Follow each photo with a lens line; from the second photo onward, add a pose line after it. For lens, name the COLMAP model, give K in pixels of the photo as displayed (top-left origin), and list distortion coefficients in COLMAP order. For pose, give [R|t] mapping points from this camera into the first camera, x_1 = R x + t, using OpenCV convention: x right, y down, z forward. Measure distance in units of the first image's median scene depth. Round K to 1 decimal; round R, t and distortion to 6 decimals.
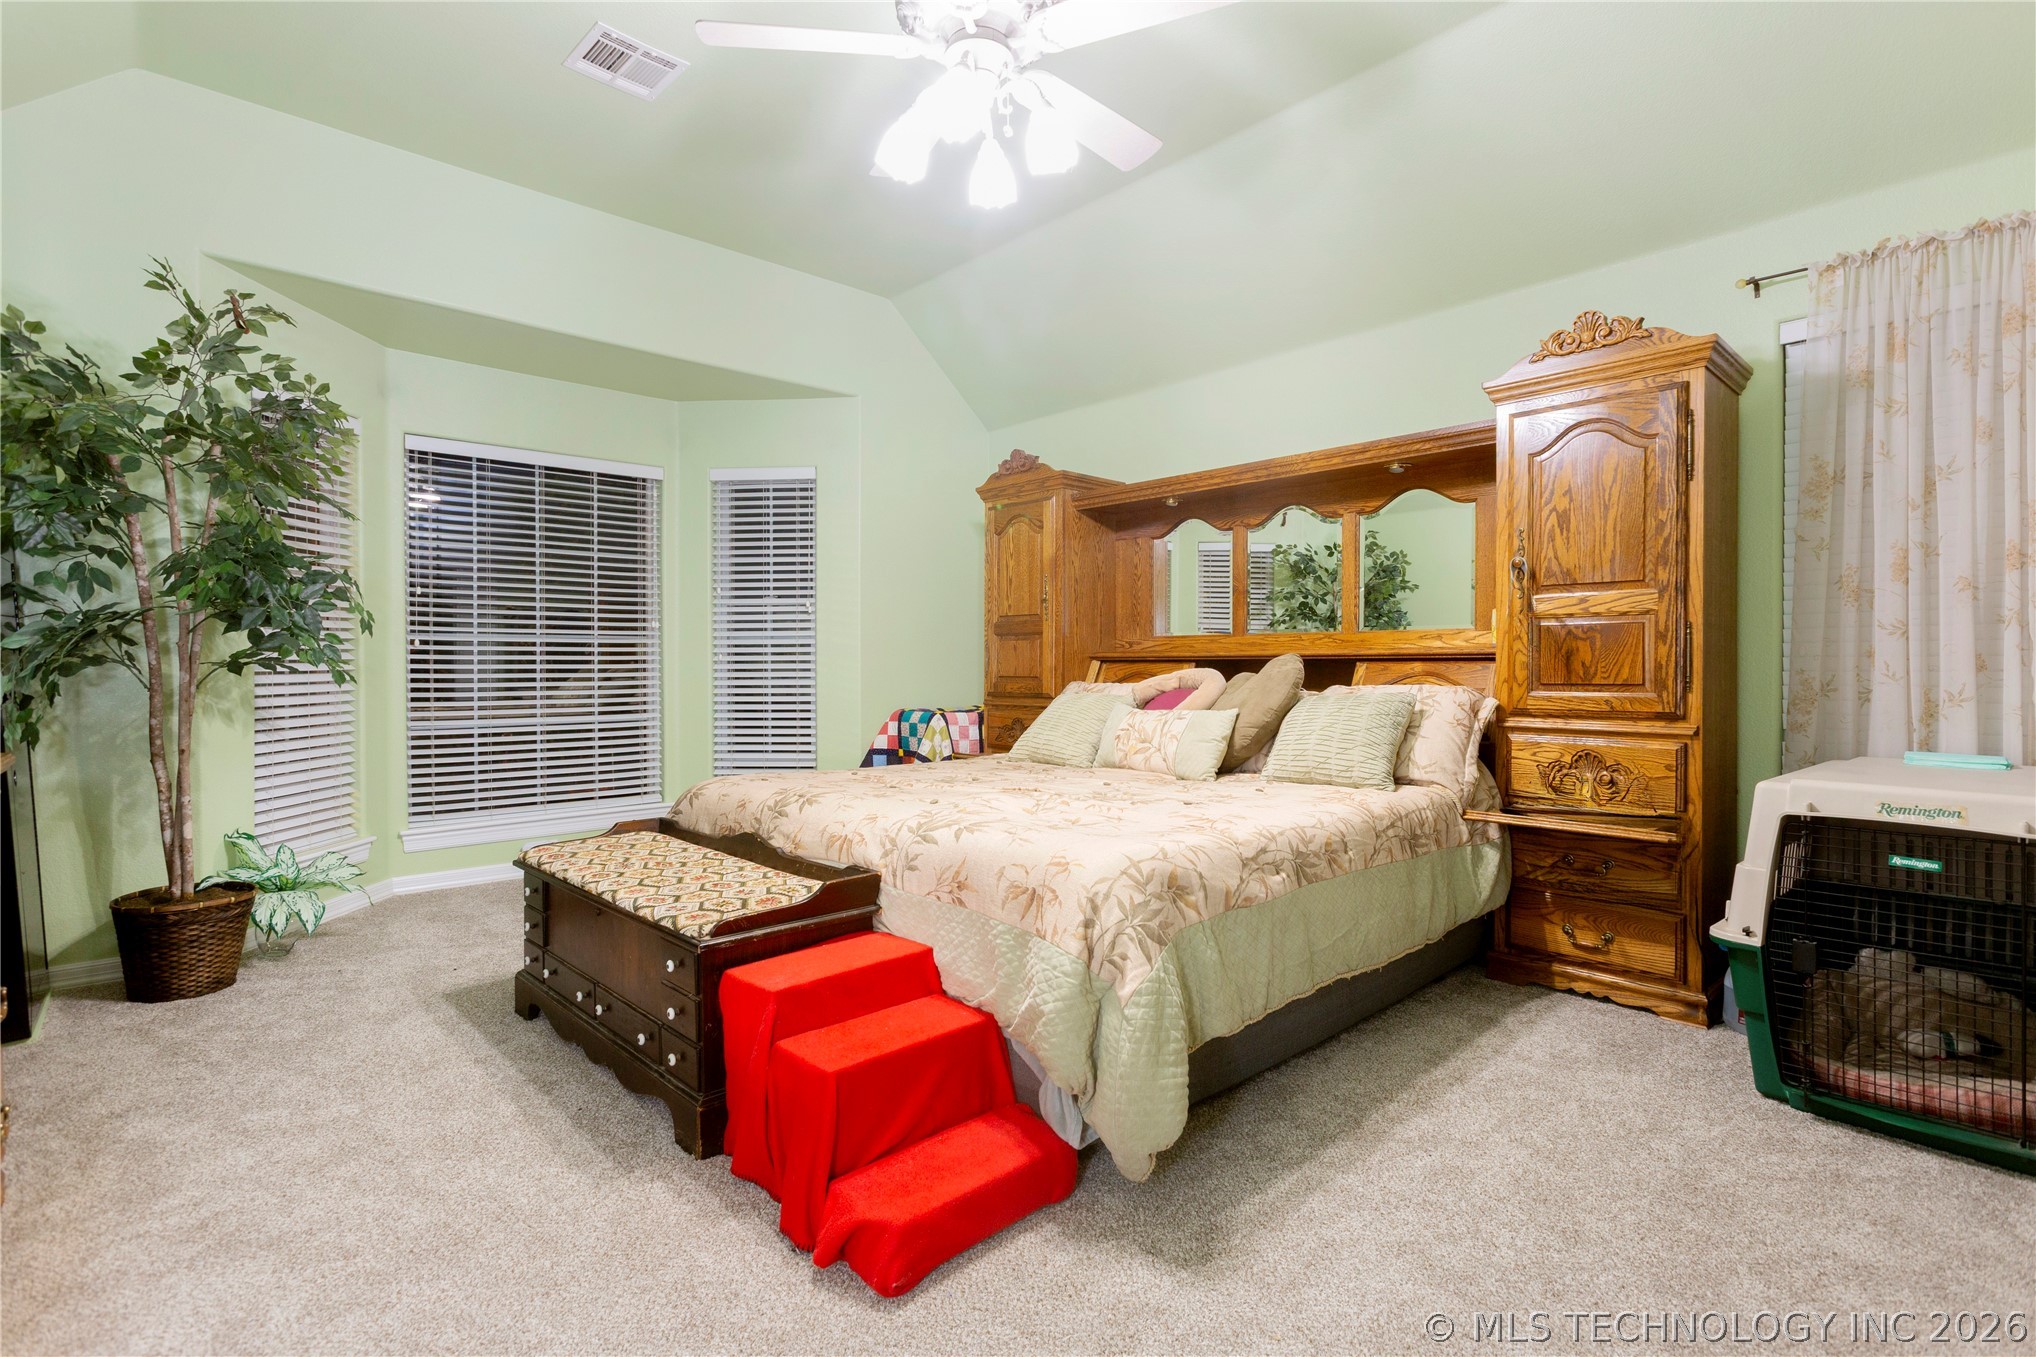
lens RADIAL K [[967.7, 0, 1012.1], [0, 967.7, 673.5], [0, 0, 1]] dist [0.001113, 0.001484]
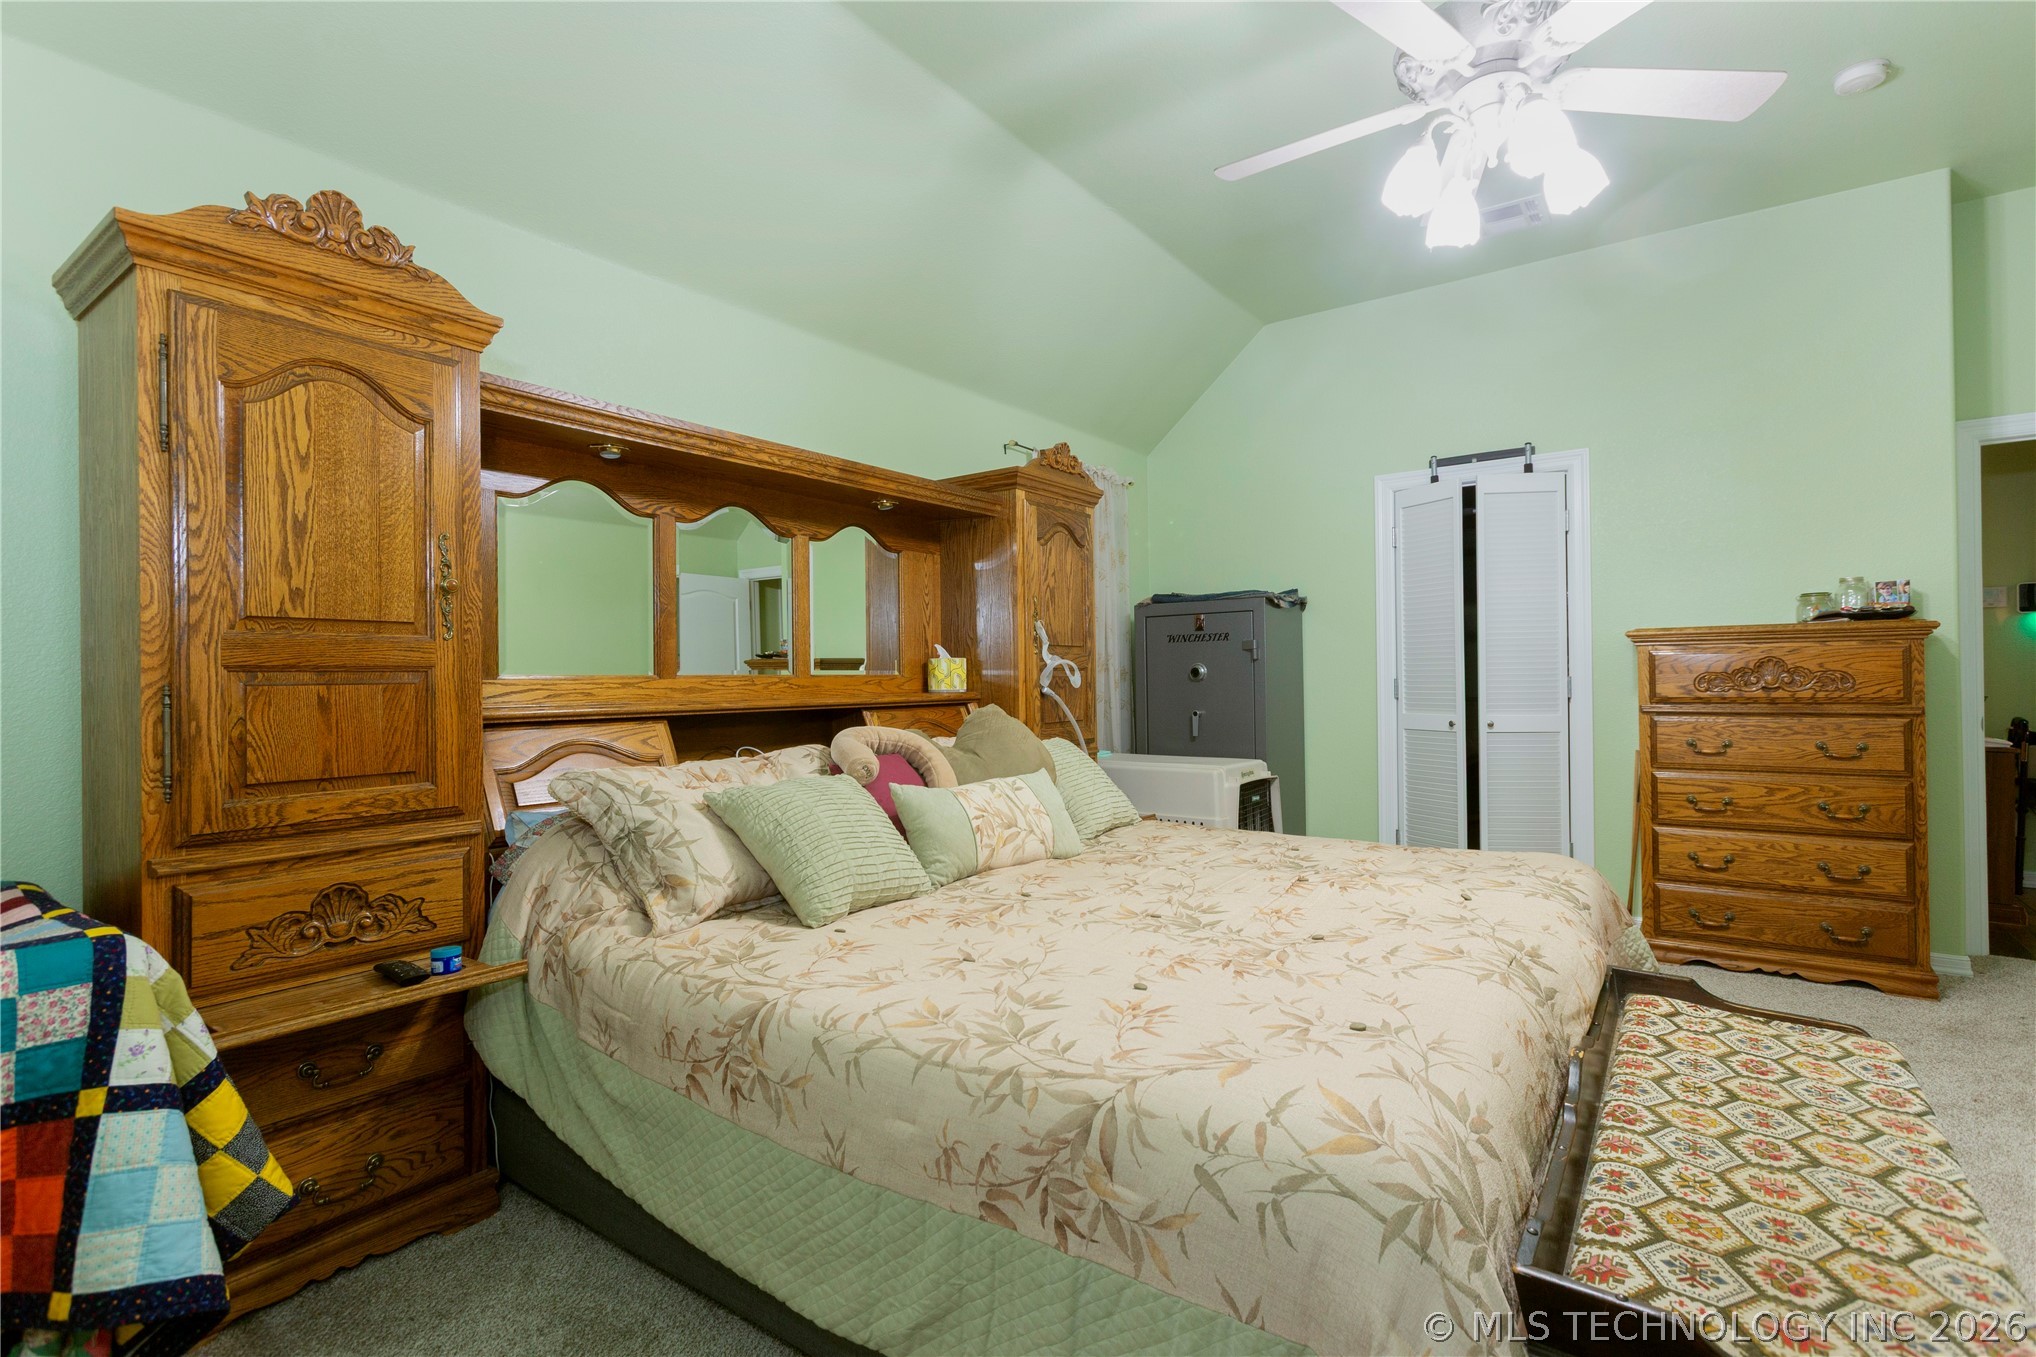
lens RADIAL K [[967.7, 0, 1012.1], [0, 967.7, 673.5], [0, 0, 1]] dist [0.001113, 0.001484]
pose [[-0.189847, 0.003267, 0.981808, -0.447591], [0.017097, 0.999854, -0.000021, -0.036692], [-0.981665, 0.016781, -0.189875, 0.854049]]
